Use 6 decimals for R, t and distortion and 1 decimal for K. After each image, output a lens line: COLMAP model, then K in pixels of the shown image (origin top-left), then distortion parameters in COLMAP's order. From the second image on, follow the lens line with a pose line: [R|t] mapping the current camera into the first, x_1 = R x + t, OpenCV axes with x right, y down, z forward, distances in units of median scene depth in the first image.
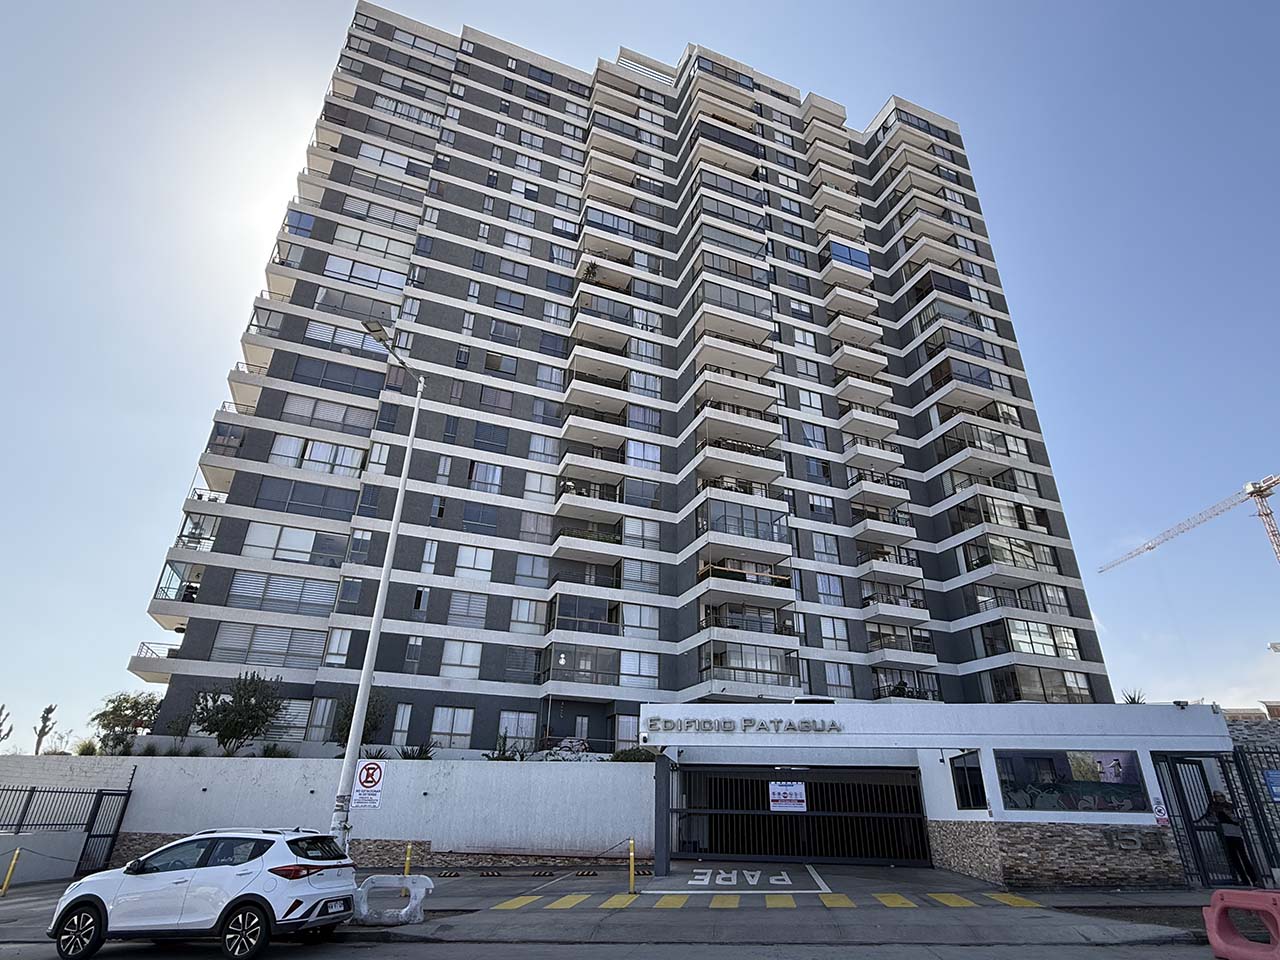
lens RADIAL K [[680.6, 0, 642.0], [0, 680.6, 484.2], [0, 0, 1]] dist [-0.002261, 0.000876]
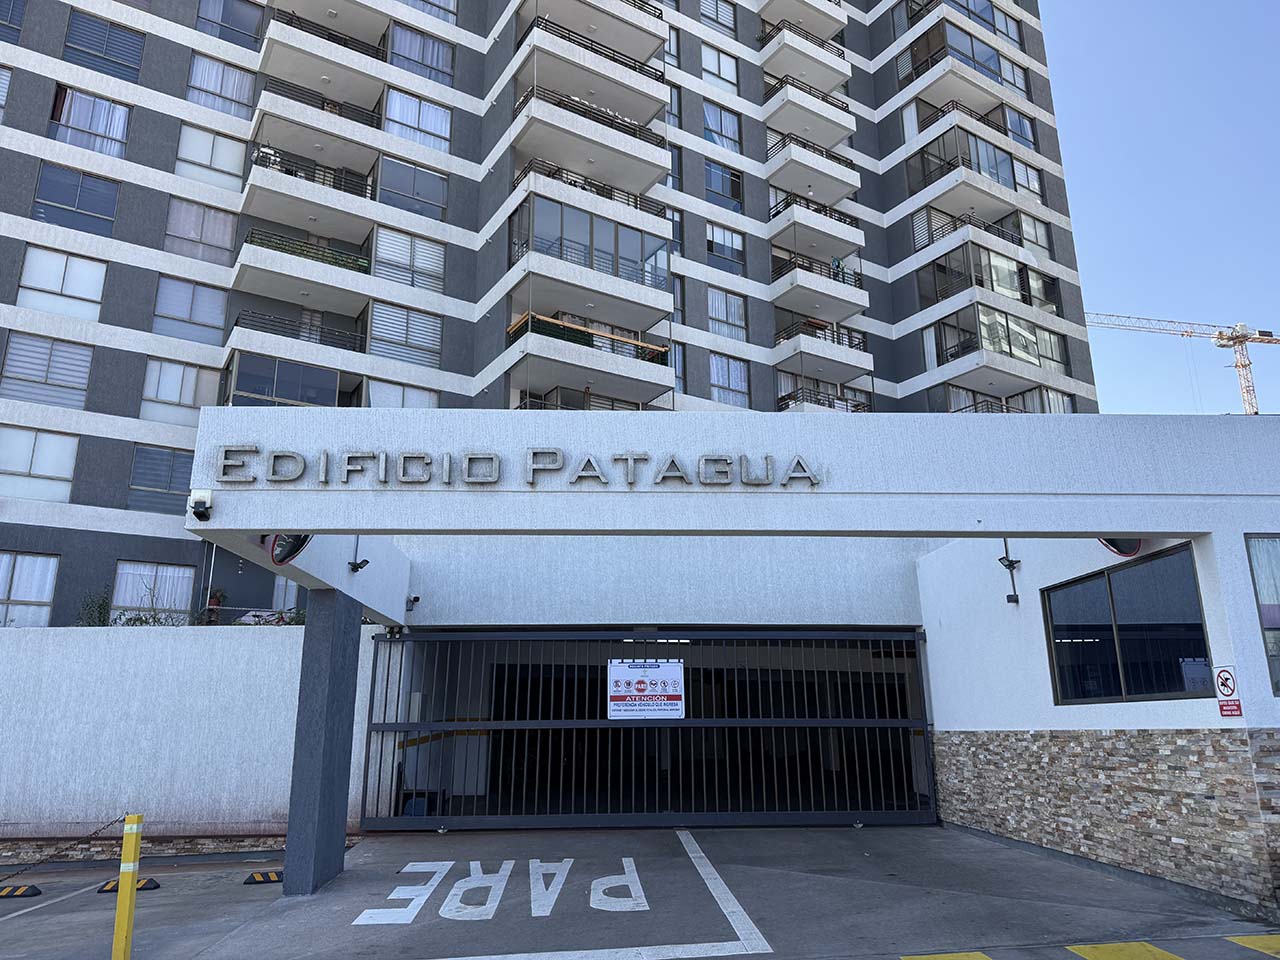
lens RADIAL K [[897.2, 0, 641.6], [0, 897.2, 485.0], [0, 0, 1]] dist [0.063788, -0.086188]
pose [[0.980787, 0.023106, 0.193708, 0.044854], [-0.058496, 0.982103, 0.179029, 0.106601], [-0.186105, -0.186921, 0.964586, 0.218779]]
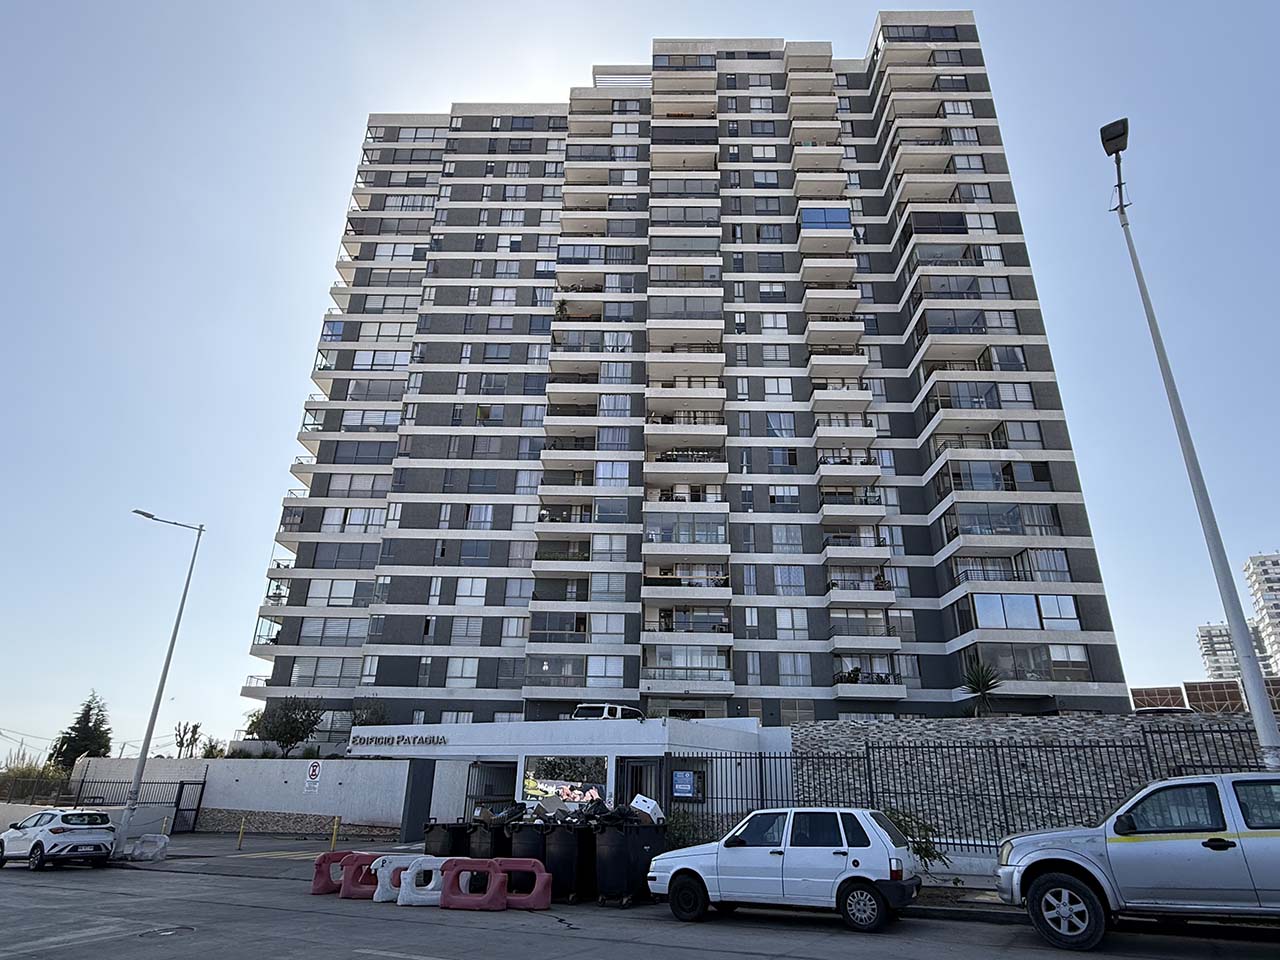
lens RADIAL K [[724.3, 0, 637.0], [0, 724.3, 486.4], [0, 0, 1]] dist [-0.000428, 0.000015]
pose [[0.923658, -0.145923, -0.354347, 0.460282], [0.165010, 0.985998, 0.024081, -0.045684], [0.345872, -0.080713, 0.934804, -0.074160]]
